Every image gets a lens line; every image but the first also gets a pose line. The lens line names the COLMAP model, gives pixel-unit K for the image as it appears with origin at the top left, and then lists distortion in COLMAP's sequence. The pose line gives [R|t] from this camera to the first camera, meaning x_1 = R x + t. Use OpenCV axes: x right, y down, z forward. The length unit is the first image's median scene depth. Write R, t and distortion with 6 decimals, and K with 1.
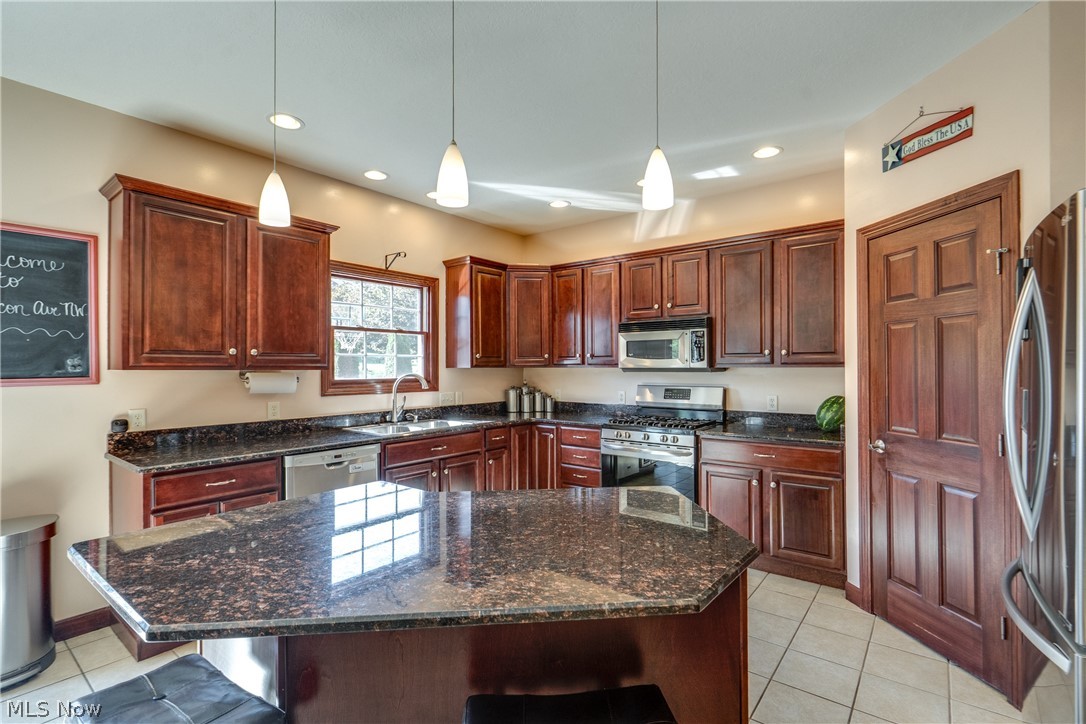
lens RADIAL K [[501.2, 0, 547.4], [0, 501.2, 363.0], [0, 0, 1]] dist [-0.004154, 0.002821]
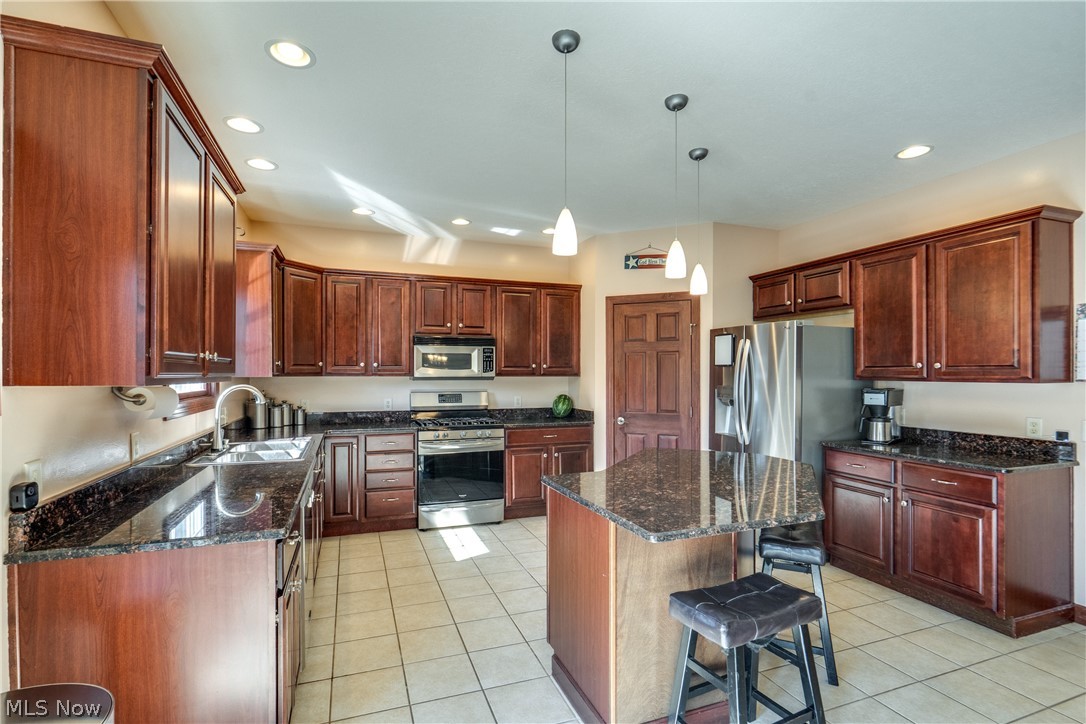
lens RADIAL K [[501.2, 0, 524.5], [0, 501.2, 374.1], [0, 0, 1]] dist [-0.004154, 0.002821]
pose [[0.543621, 0.003004, 0.839326, -0.780302], [-0.010186, 0.999944, 0.003018, -0.002229], [-0.839269, -0.010190, 0.543620, 0.235323]]
